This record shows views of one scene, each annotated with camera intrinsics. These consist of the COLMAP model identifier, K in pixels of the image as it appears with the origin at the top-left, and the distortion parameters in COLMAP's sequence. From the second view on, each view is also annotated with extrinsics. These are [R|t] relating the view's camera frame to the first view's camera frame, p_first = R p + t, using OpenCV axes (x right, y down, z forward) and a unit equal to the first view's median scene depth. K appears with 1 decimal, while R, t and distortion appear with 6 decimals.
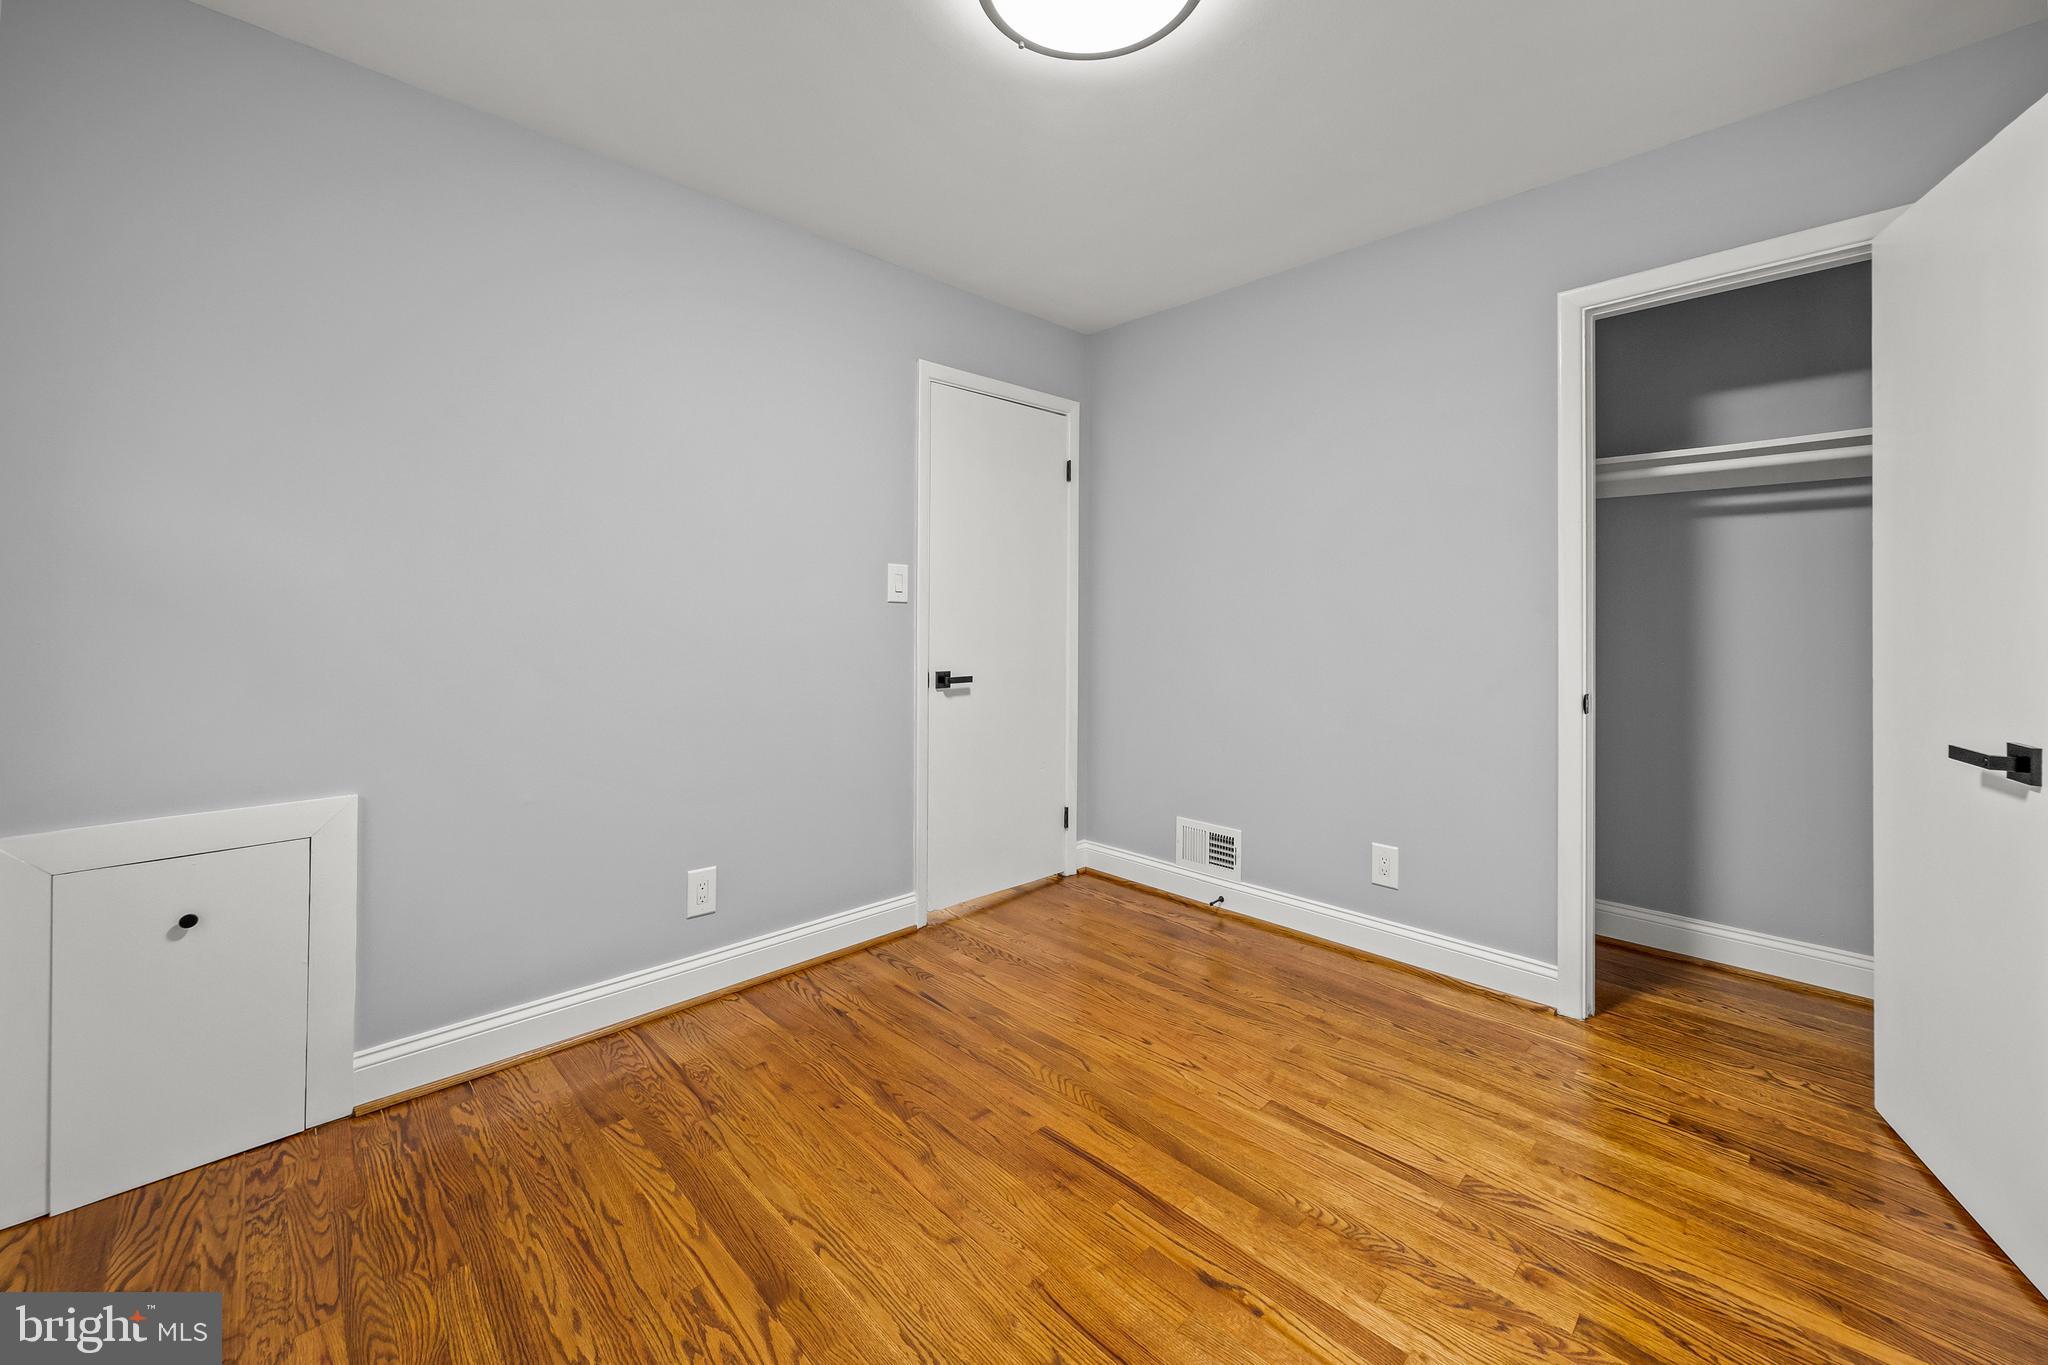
lens RADIAL K [[788.6, 0, 1014.4], [0, 788.6, 604.3], [0, 0, 1]] dist [-0.012605, 0.000383]
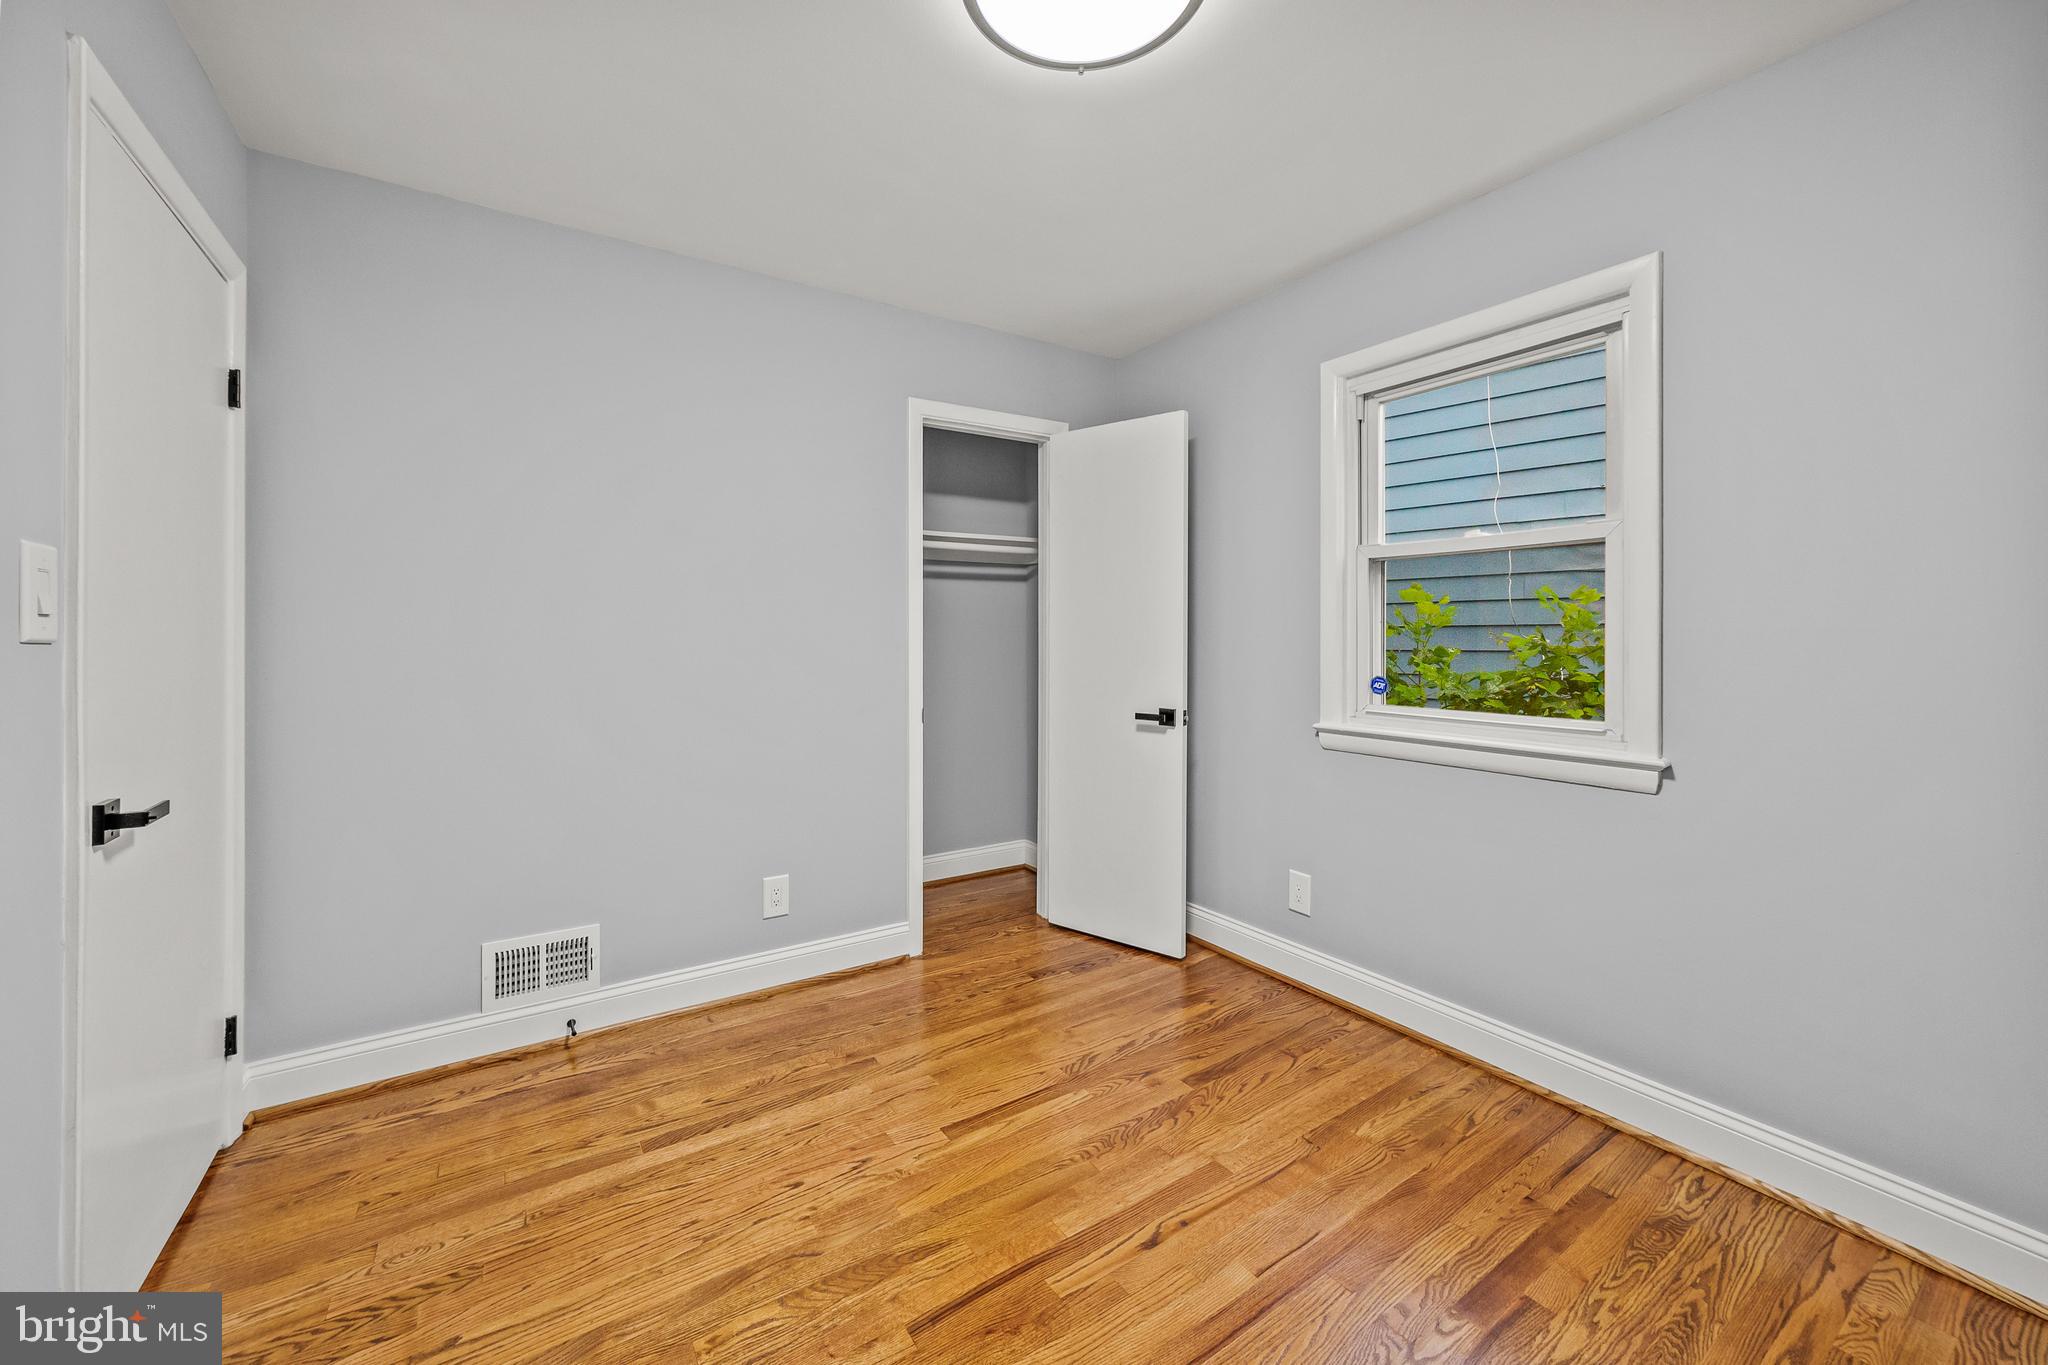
lens RADIAL K [[780.8, 0, 1018.0], [0, 780.8, 634.0], [0, 0, 1]] dist [-0.027359, 0.007800]
pose [[0.187219, -0.000484, 0.982318, -0.528874], [-0.009999, 0.999947, 0.002399, -0.014319], [-0.982267, -0.010271, 0.187205, 0.587753]]
